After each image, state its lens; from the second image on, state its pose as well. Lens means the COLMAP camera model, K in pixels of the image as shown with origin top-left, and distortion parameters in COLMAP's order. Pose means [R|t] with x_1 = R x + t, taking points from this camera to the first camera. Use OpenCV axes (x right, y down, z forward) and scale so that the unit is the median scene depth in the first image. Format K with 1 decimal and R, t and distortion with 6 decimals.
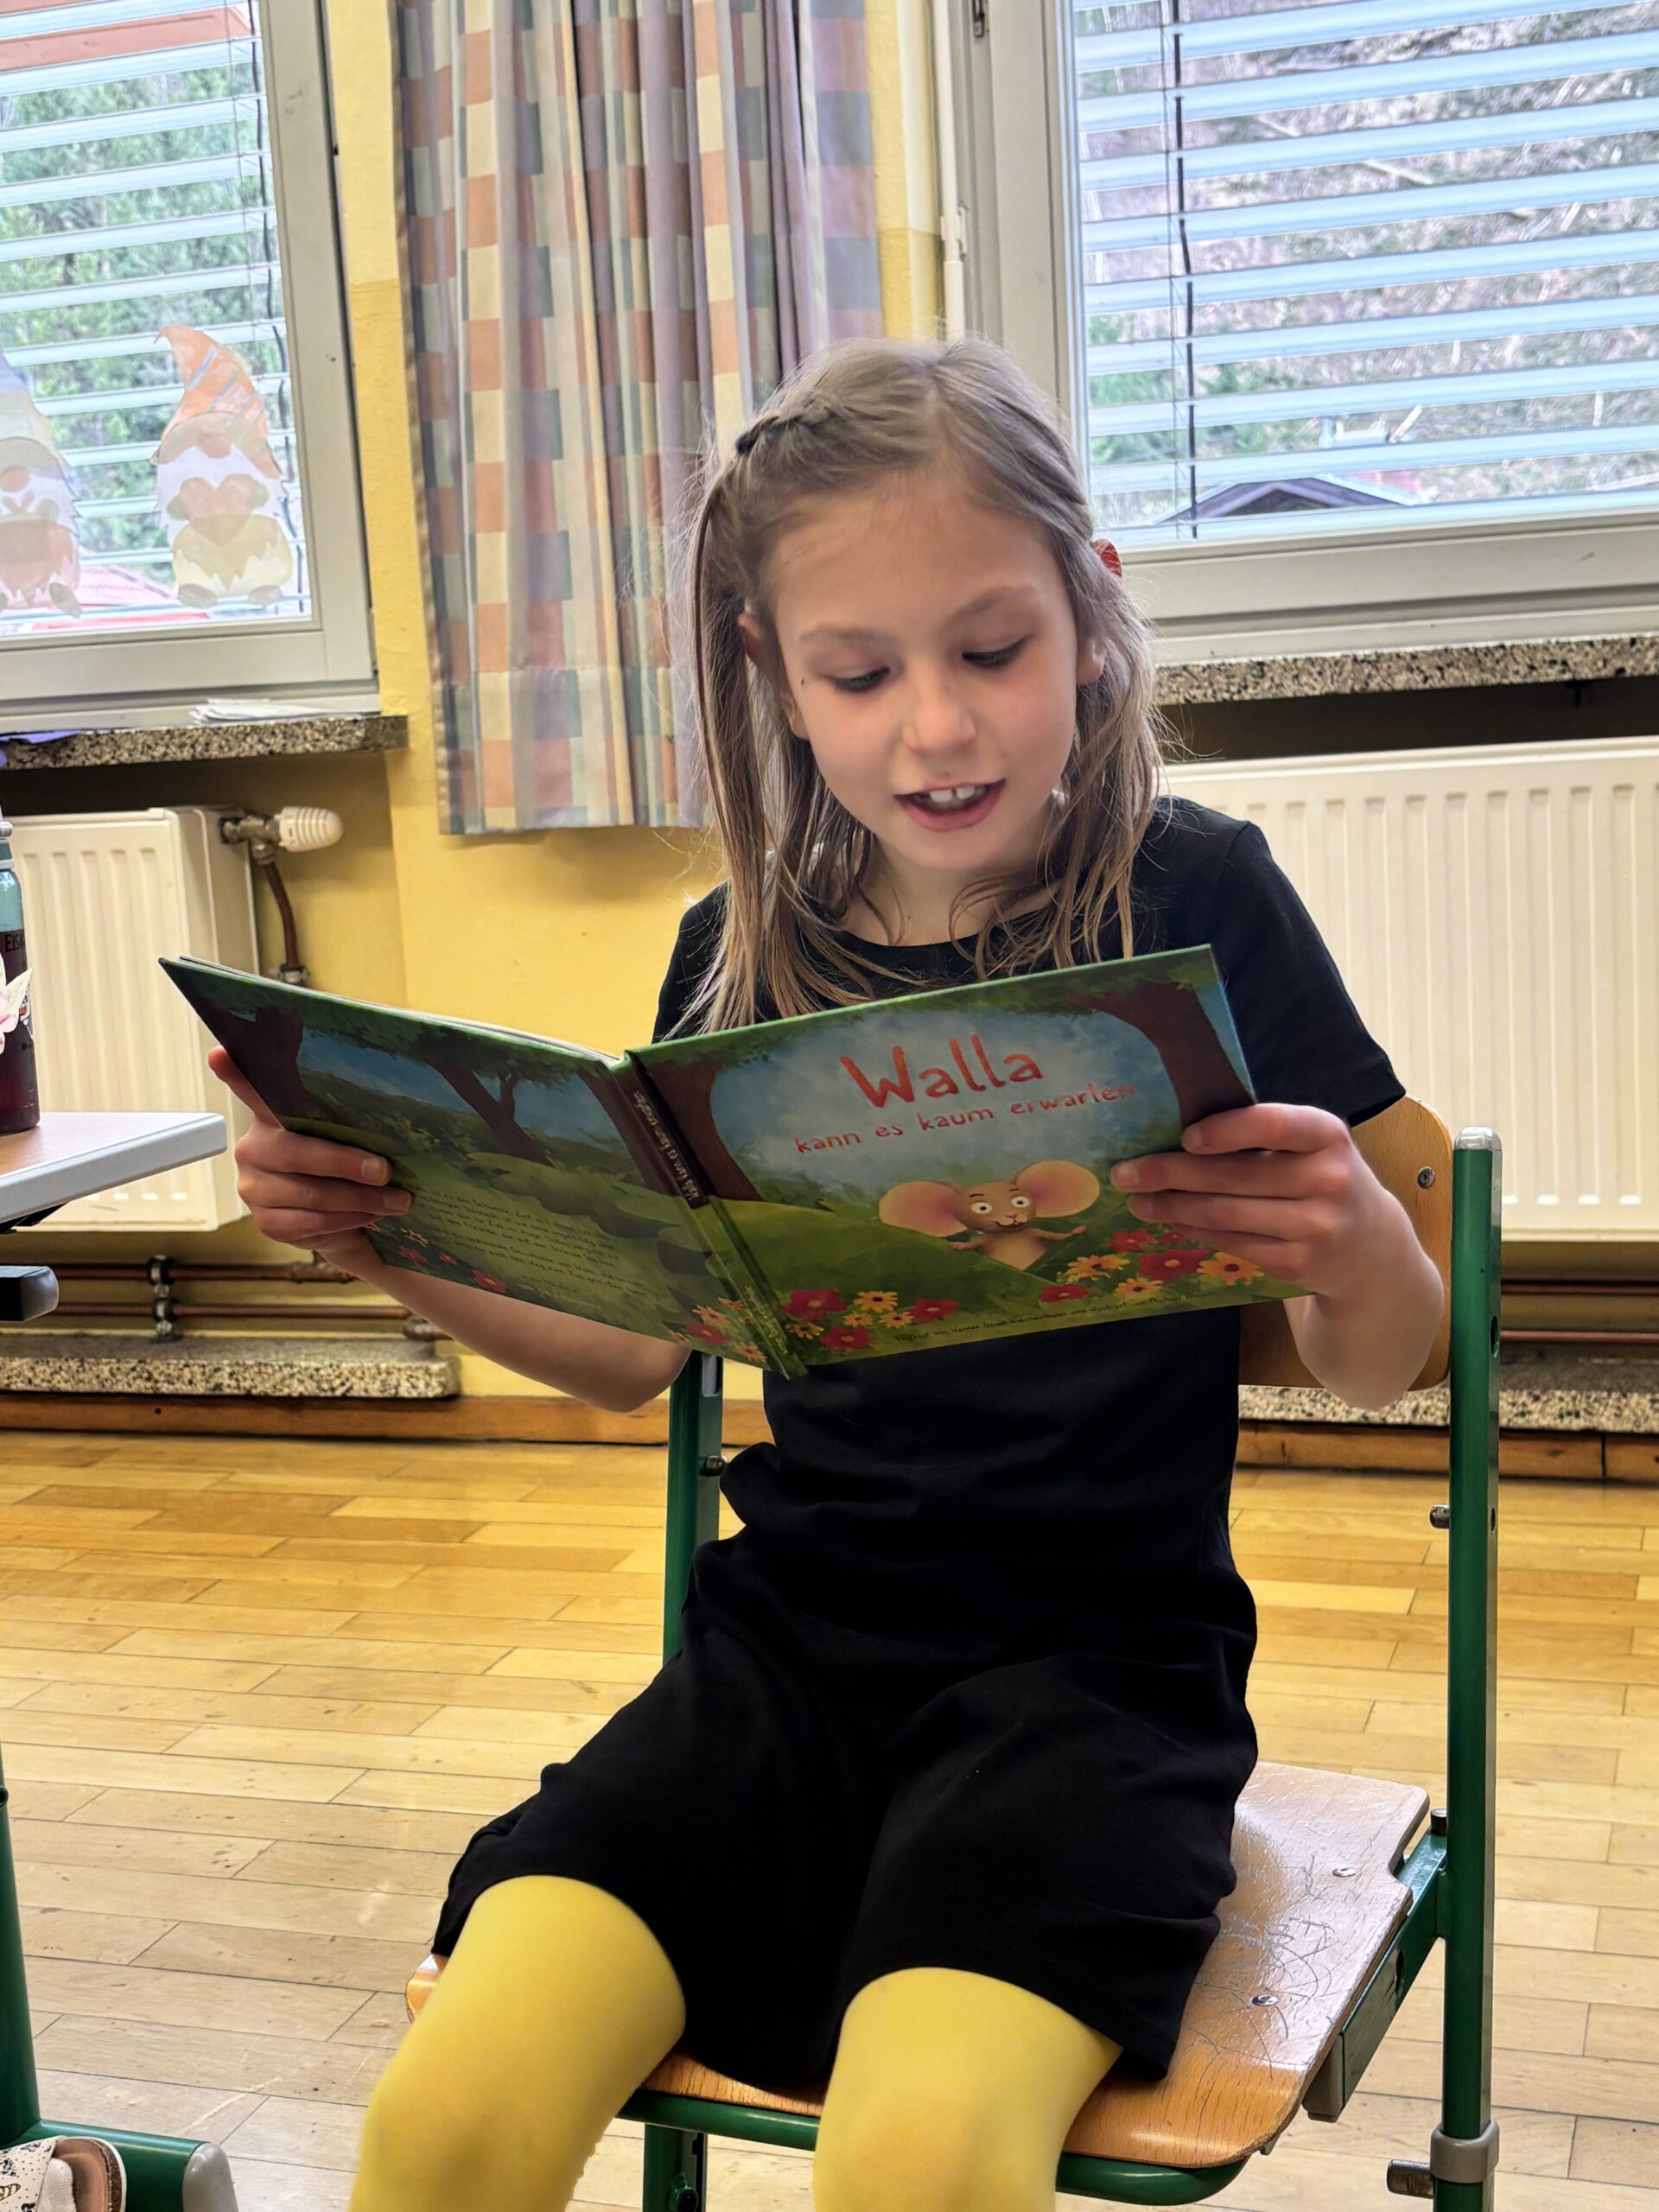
lens RADIAL K [[2707.9, 0, 829.5], [0, 2707.9, 1106.0], [0, 0, 1]] dist [0.126192, -0.502622]
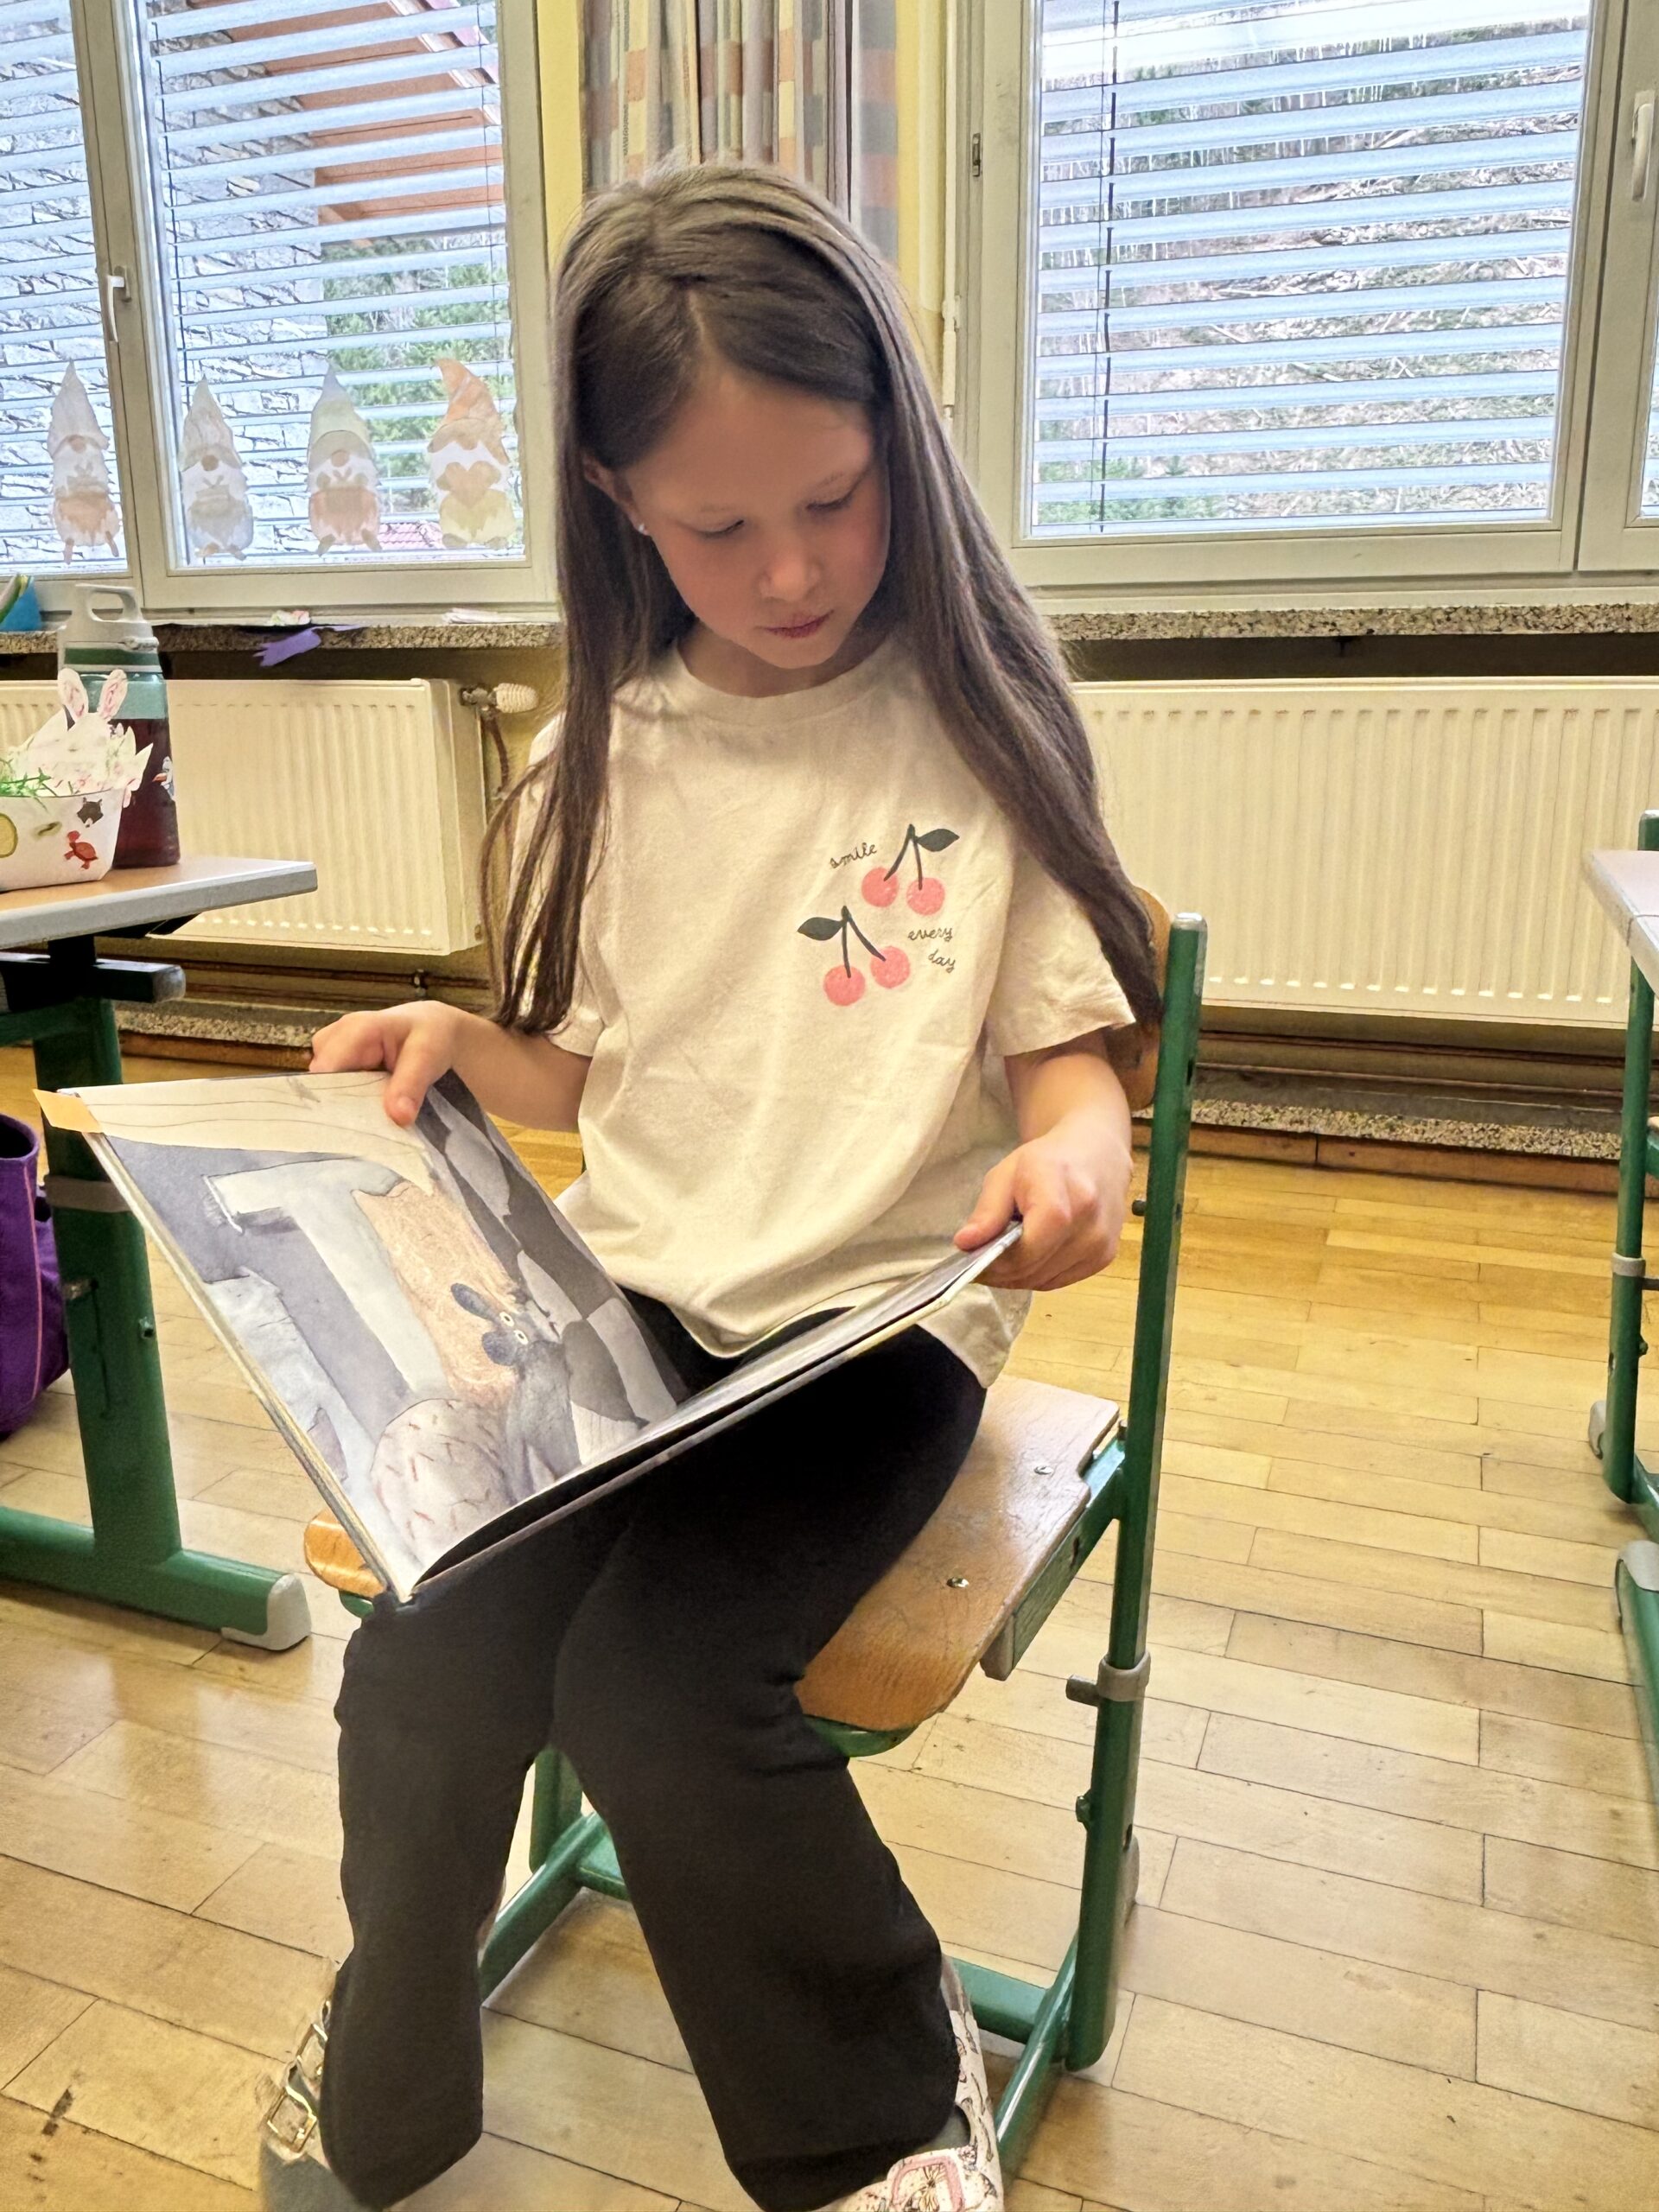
lens RADIAL K [[1602.2, 0, 870.8], [0, 1602.2, 1064.0], [0, 0, 1]] dist [0.030585, -0.072258]
pose [[0.998243, 0.057906, -0.012575, 0.038070], [-0.056412, 0.993646, 0.097388, 0.004904], [0.018134, -0.096508, 0.995167, 0.088990]]
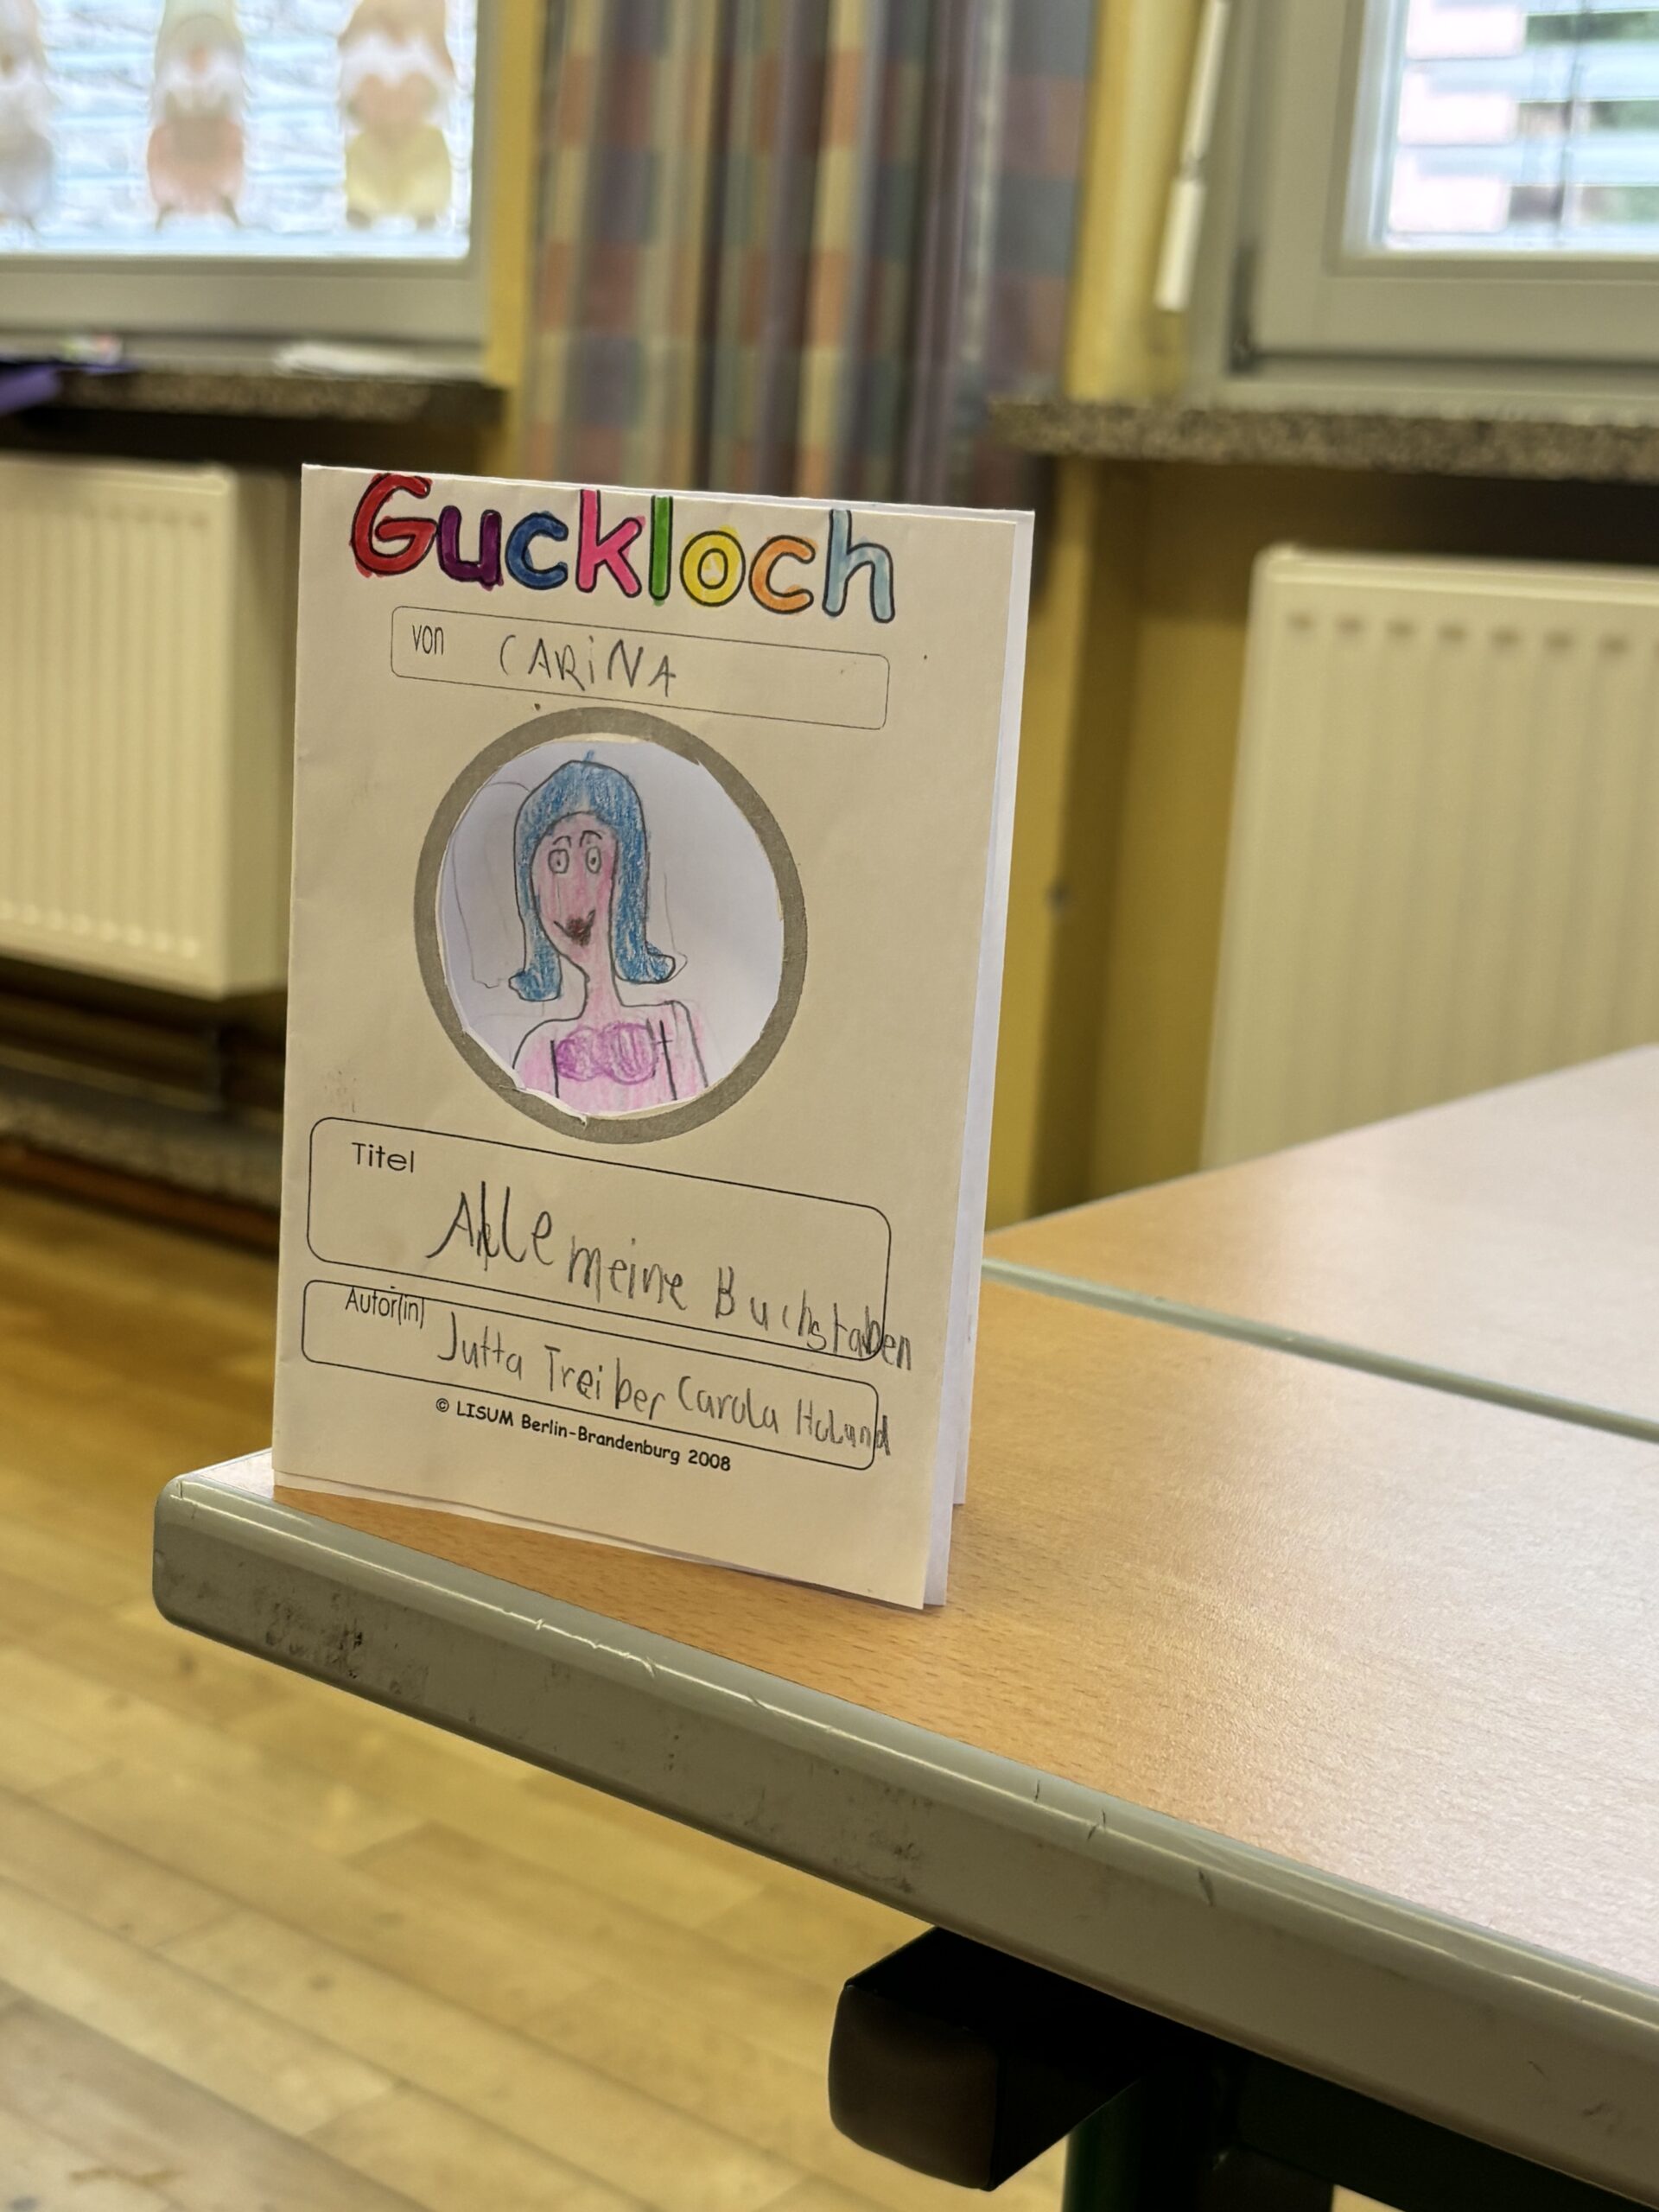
lens RADIAL K [[2967.3, 0, 829.5], [0, 2967.3, 1106.0], [0, 0, 1]] dist [-0.005815, -0.015251]
pose [[0.945674, 0.176070, -0.273313, 0.224796], [-0.160062, 0.983861, 0.079989, -0.025790], [0.282986, -0.031897, 0.958594, 0.229006]]
